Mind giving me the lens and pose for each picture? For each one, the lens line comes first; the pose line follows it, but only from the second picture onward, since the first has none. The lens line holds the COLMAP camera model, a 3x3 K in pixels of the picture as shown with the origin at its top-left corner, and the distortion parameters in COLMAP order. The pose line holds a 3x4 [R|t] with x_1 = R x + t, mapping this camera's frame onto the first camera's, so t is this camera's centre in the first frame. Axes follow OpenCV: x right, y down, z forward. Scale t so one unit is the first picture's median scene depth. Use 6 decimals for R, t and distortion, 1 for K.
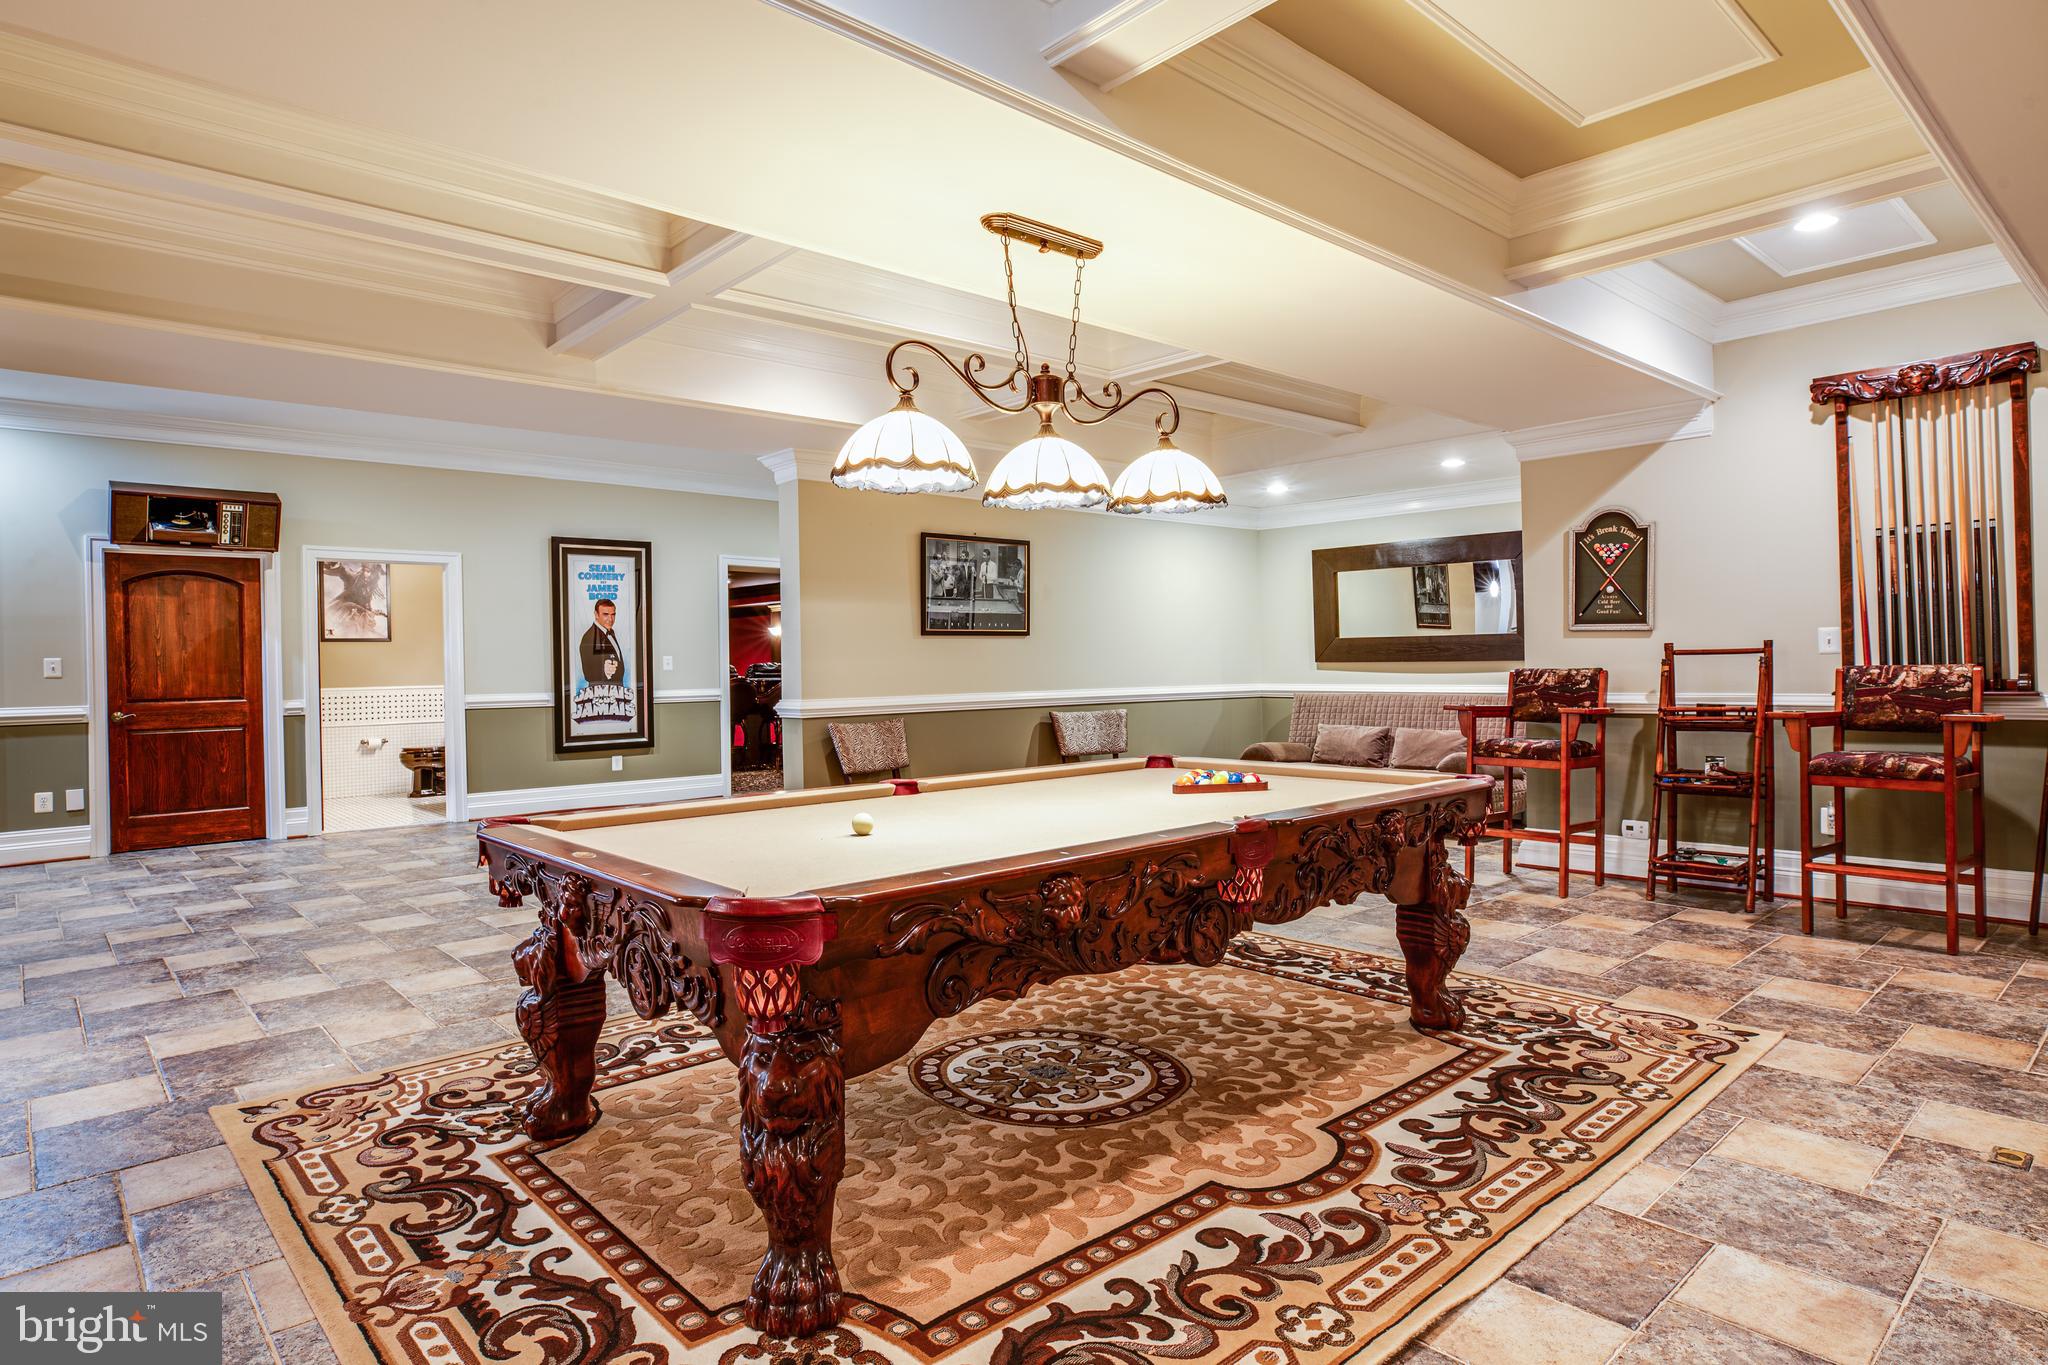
lens RADIAL K [[1128.6, 0, 1020.0], [0, 1128.6, 673.7], [0, 0, 1]] dist [-0.011745, 0.000777]
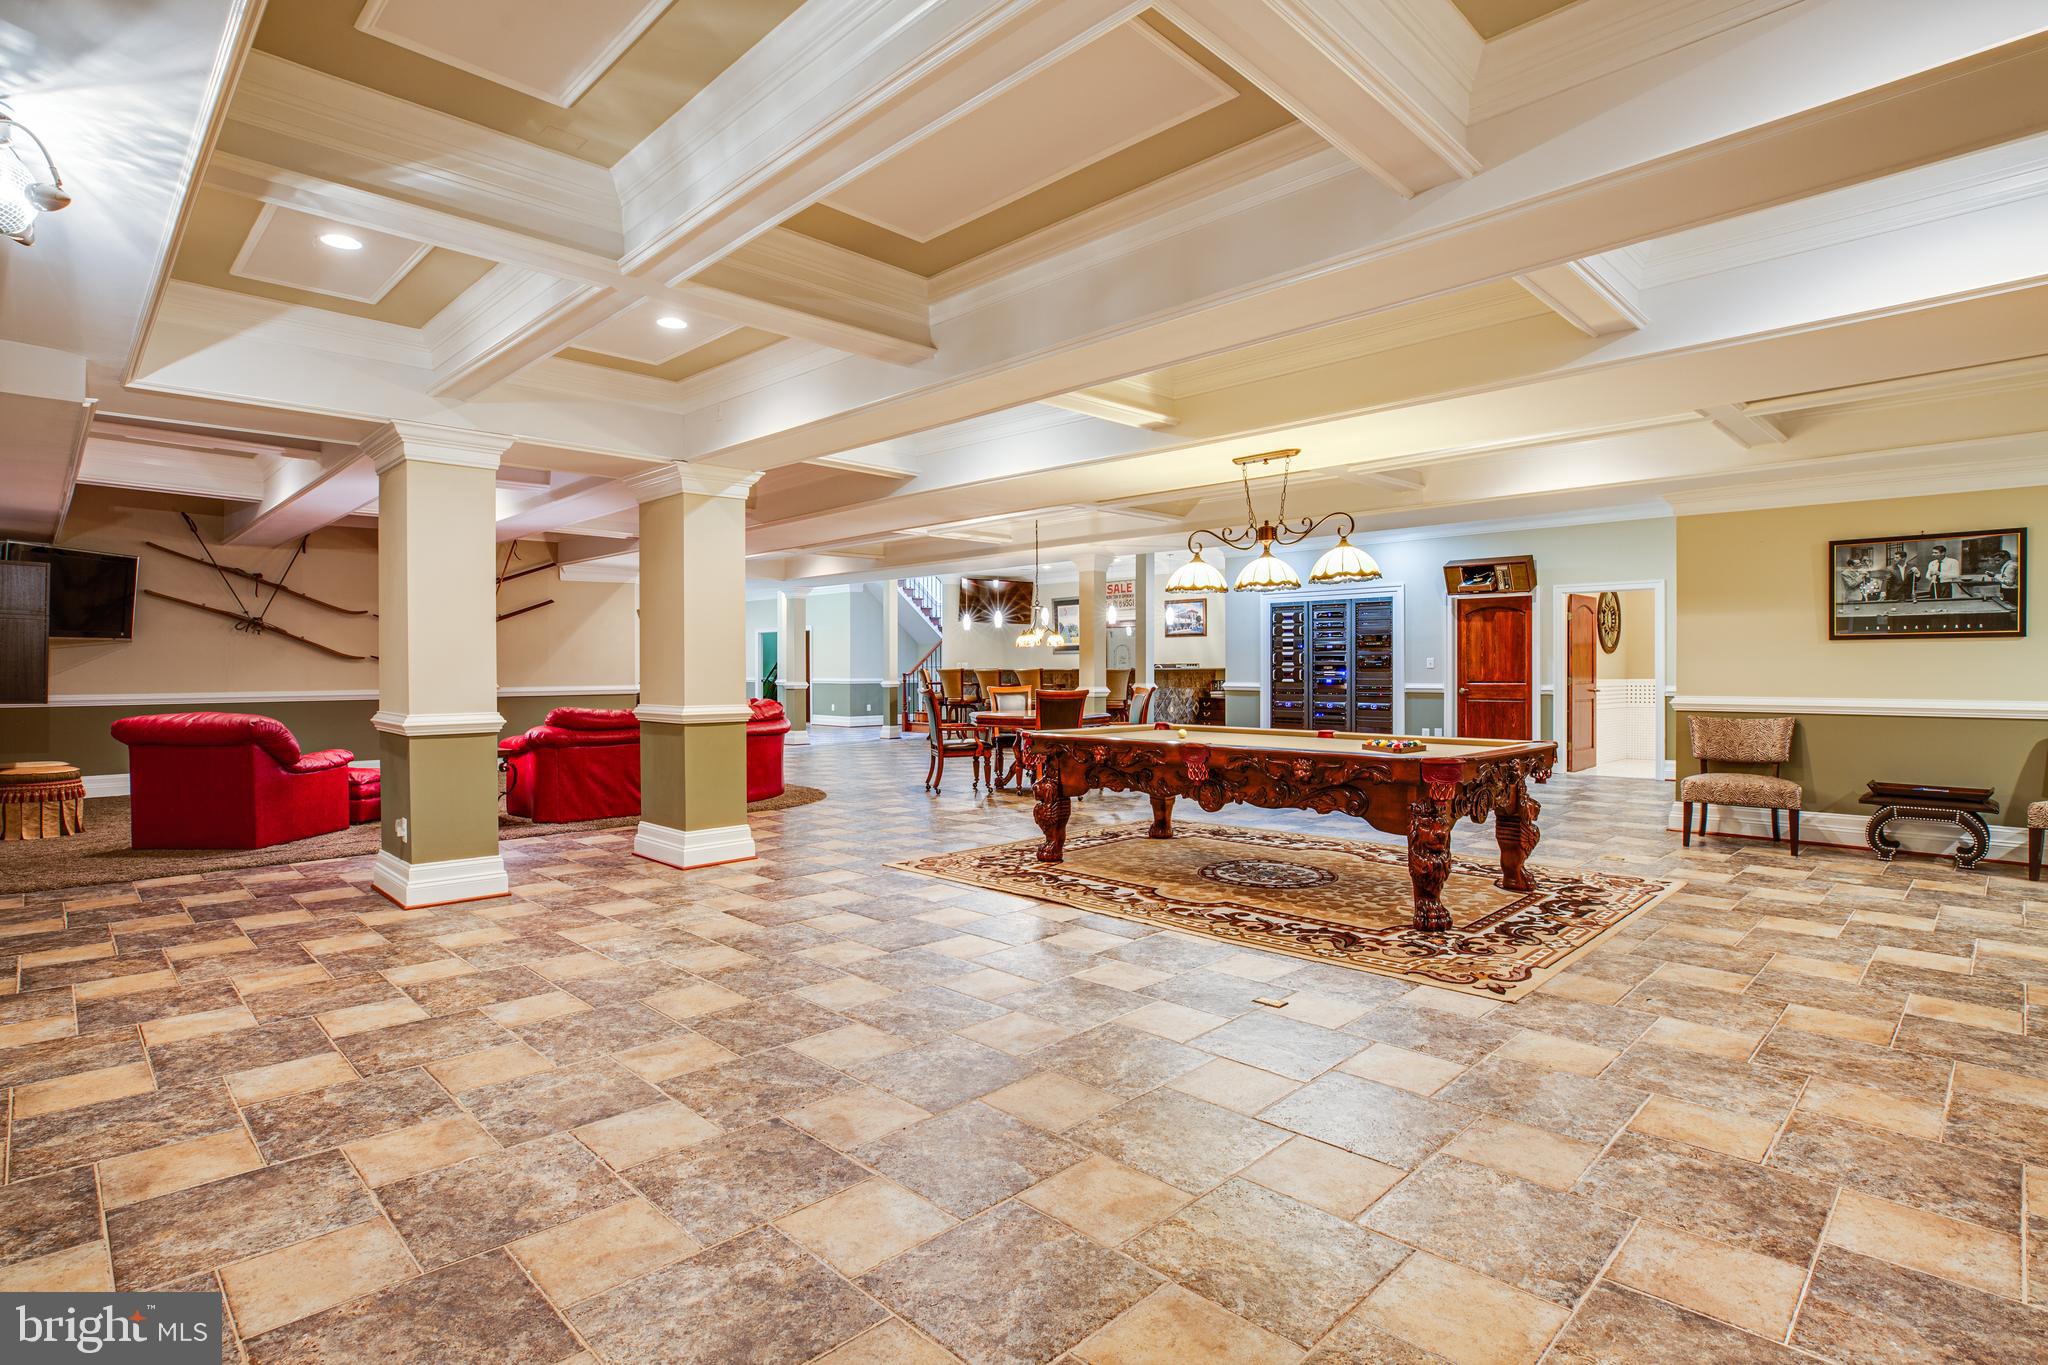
lens RADIAL K [[977.2, 0, 1018.4], [0, 977.2, 675.5], [0, 0, 1]] dist [-0.006457, -0.000580]
pose [[0.068552, 0.023028, -0.997382, 0.735814], [-0.009388, 0.999704, 0.022436, -0.014206], [0.997603, 0.007825, 0.068748, 0.188085]]
